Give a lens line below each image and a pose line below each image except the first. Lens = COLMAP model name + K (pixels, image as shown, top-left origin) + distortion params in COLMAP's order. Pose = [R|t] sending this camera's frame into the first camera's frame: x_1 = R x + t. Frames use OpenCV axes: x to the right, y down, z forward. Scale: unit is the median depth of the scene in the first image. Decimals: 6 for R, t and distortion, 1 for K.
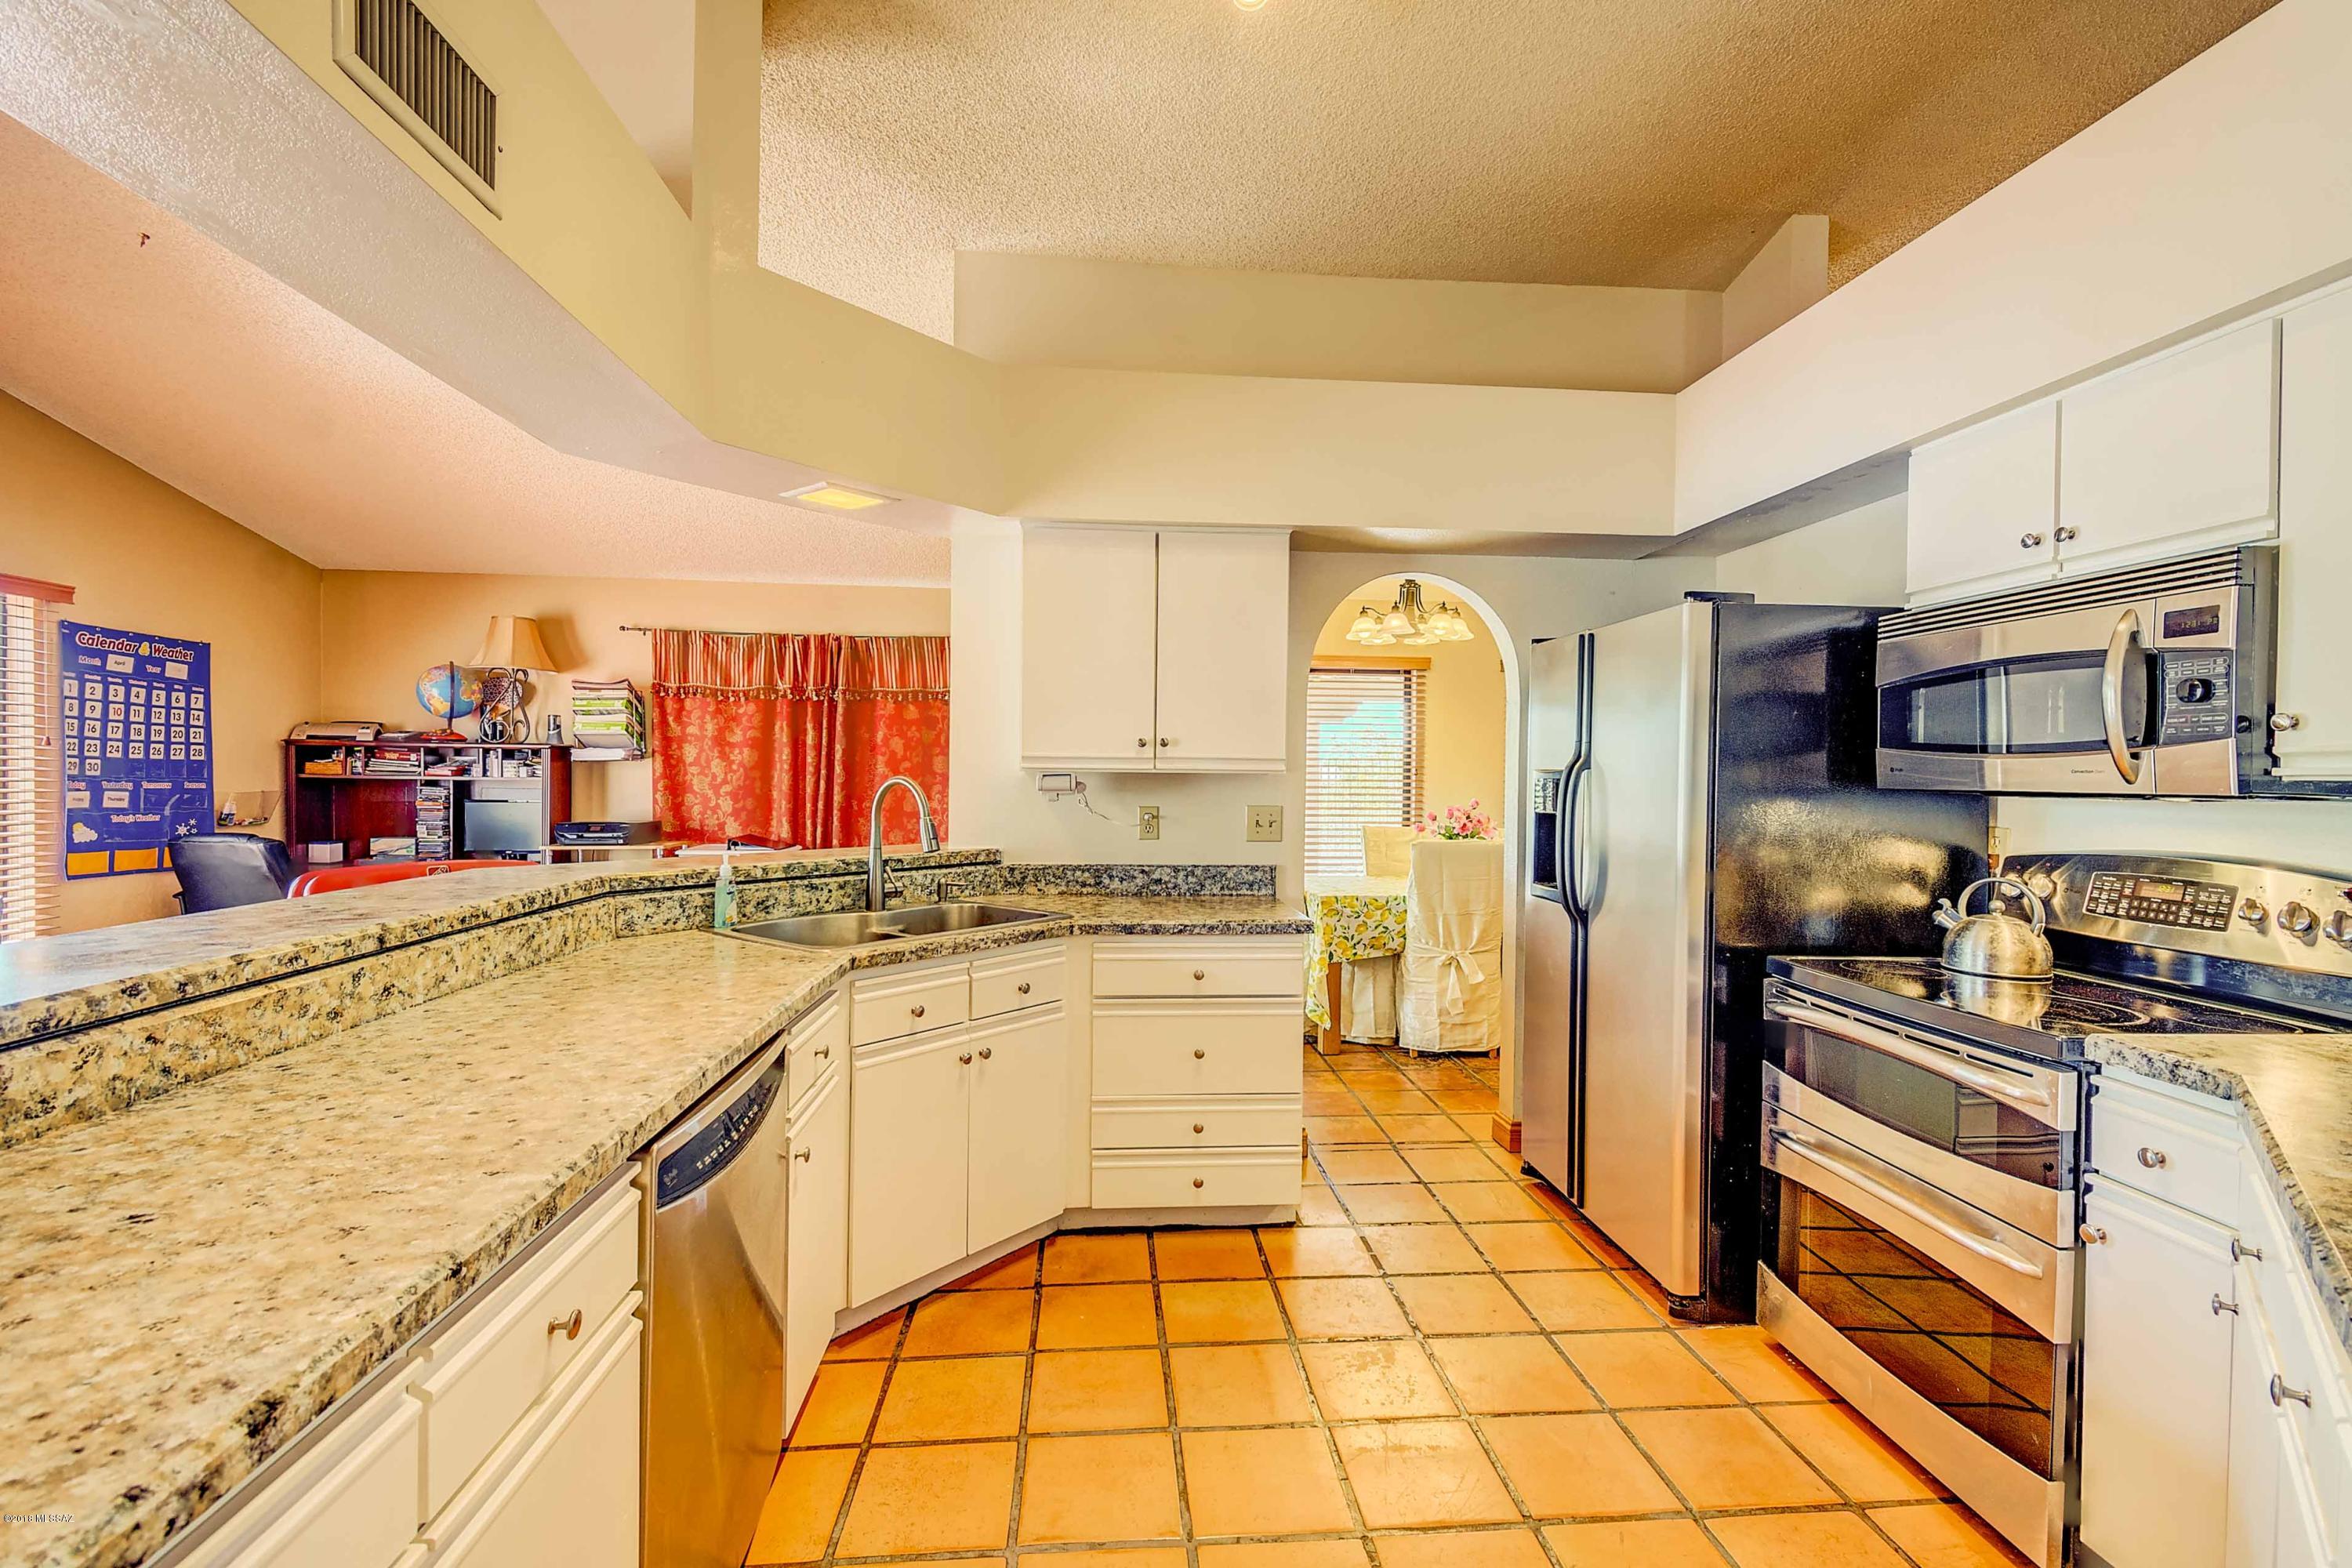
lens RADIAL K [[1040.3, 0, 1175.5], [0, 1040.3, 781.2], [0, 0, 1]] dist [0.002463, -0.002566]
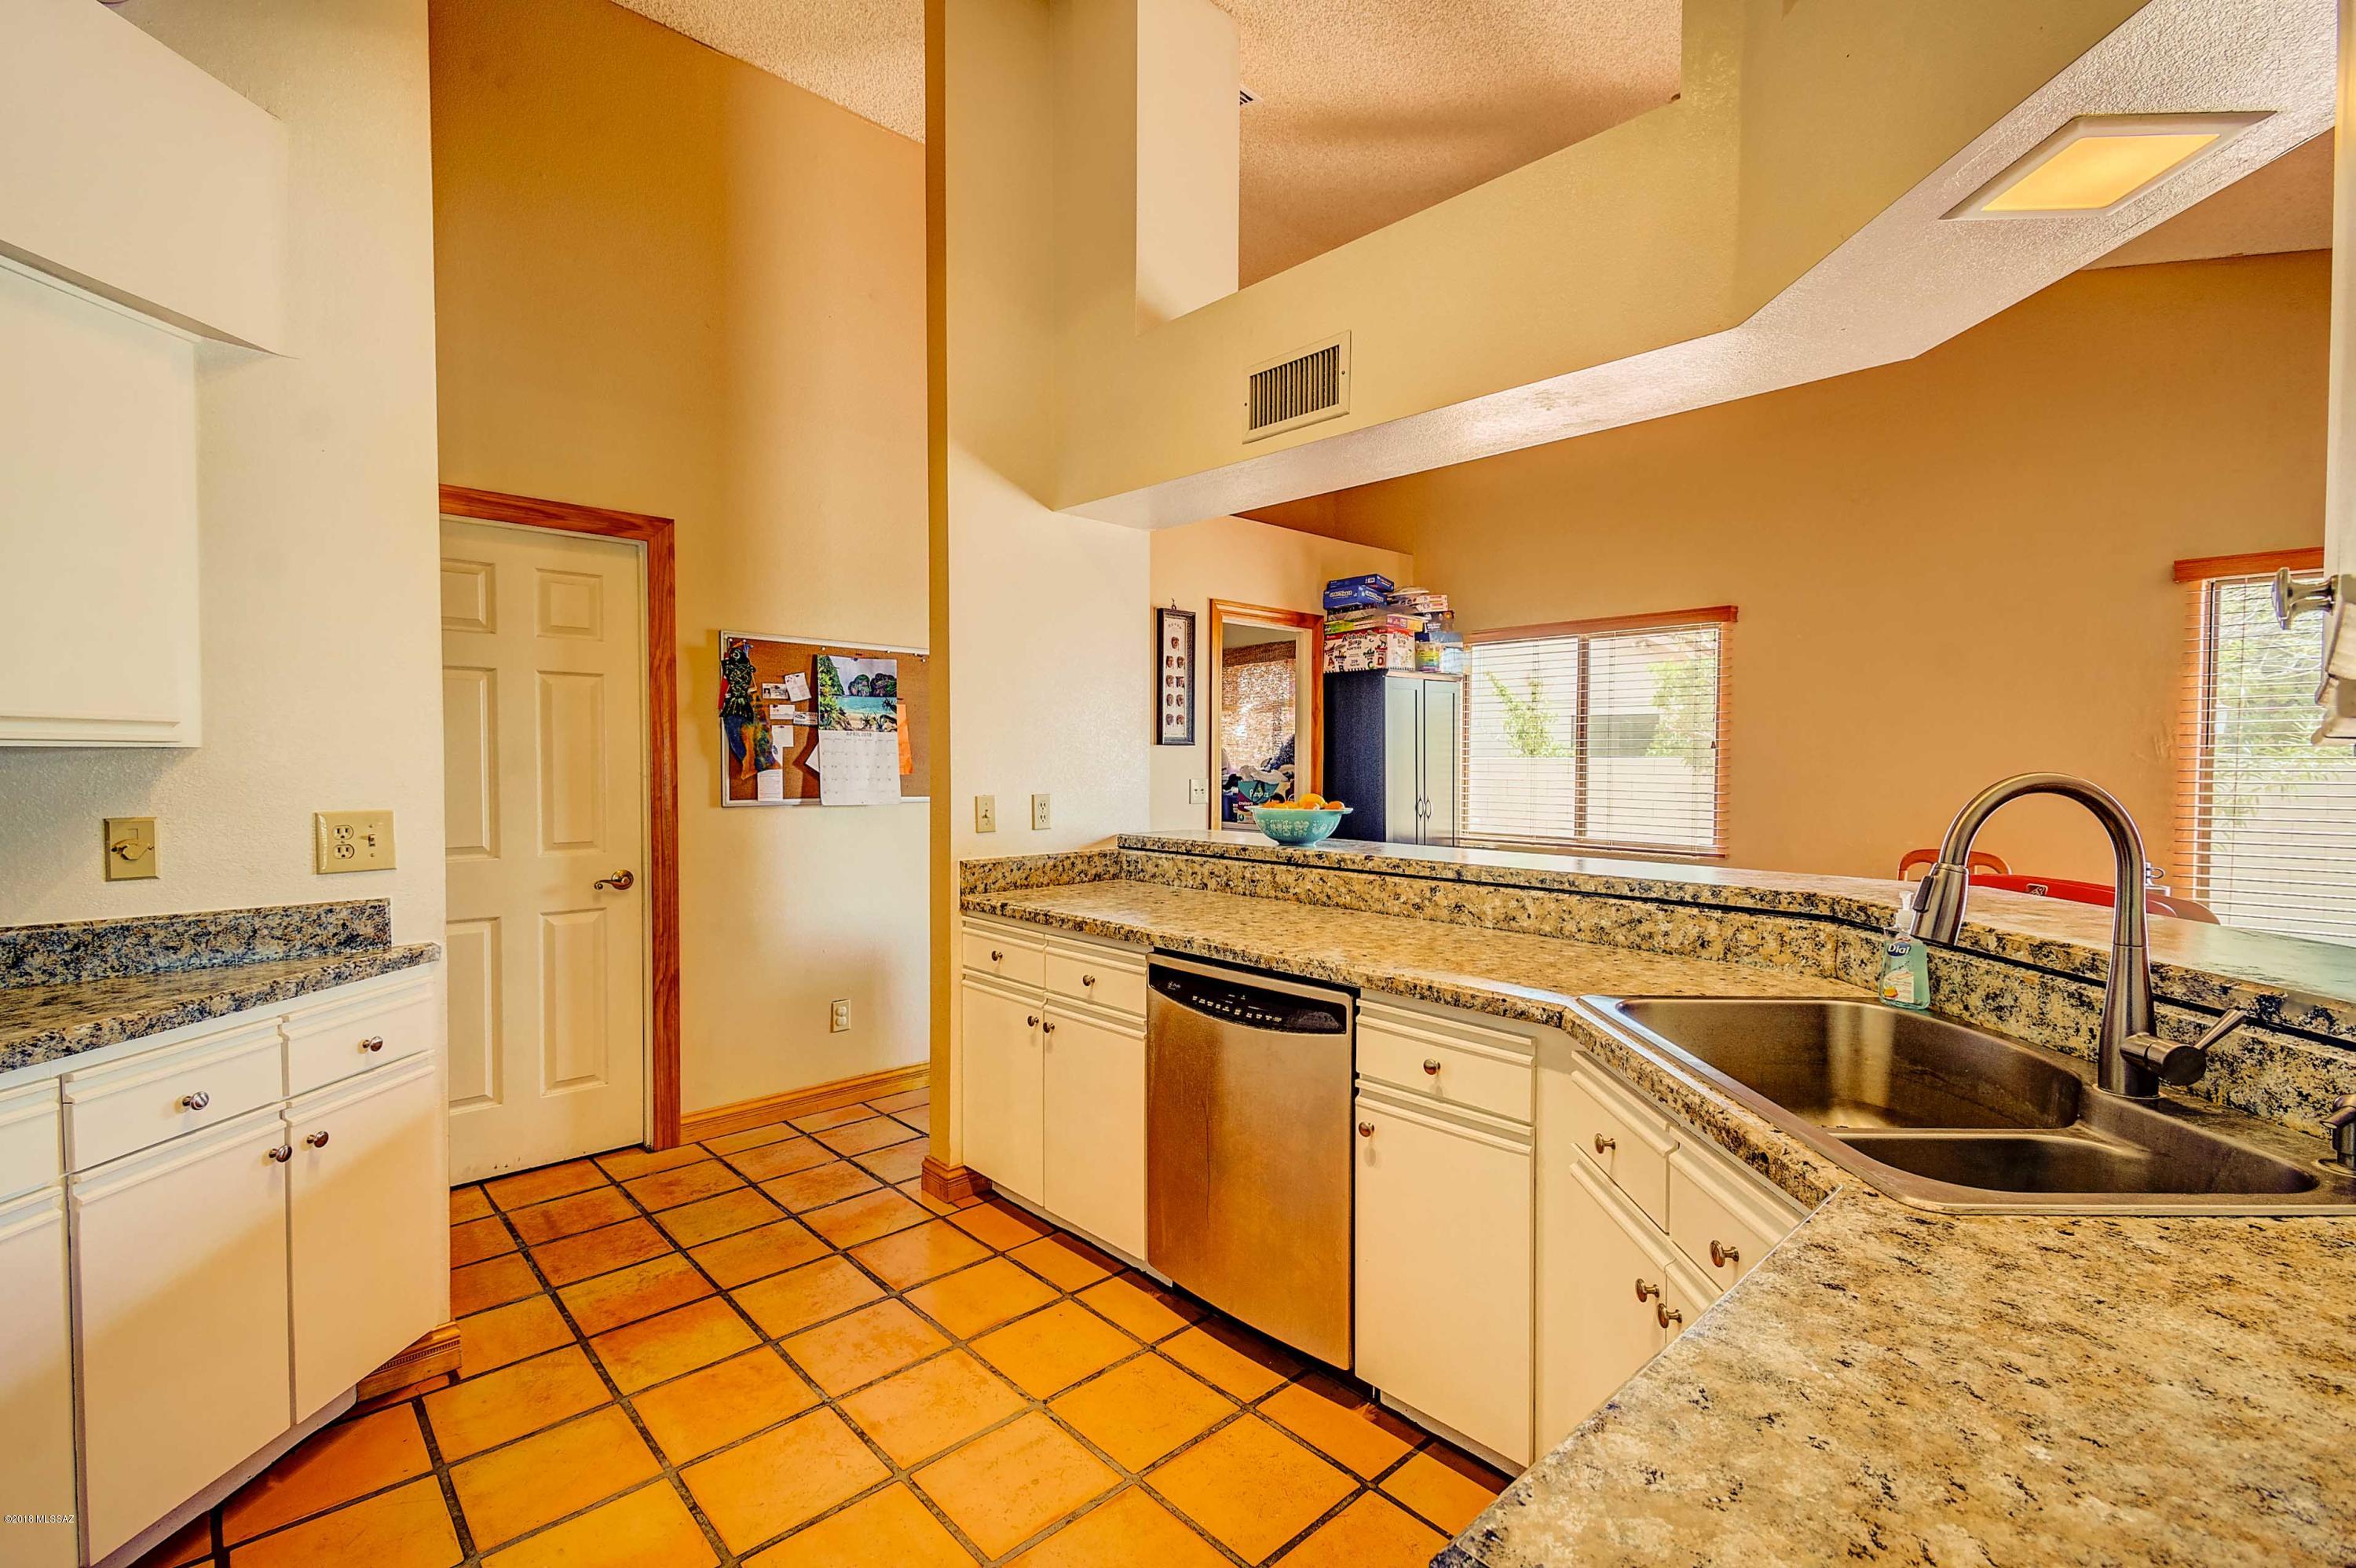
lens RADIAL K [[1041.9, 0, 1181.8], [0, 1041.9, 781.4], [0, 0, 1]] dist [0.002463, -0.002566]
pose [[-0.784898, -0.000761, -0.619625, 0.437201], [-0.018047, 0.999603, 0.021633, -0.006094], [0.619363, 0.028162, -0.784600, 1.714271]]
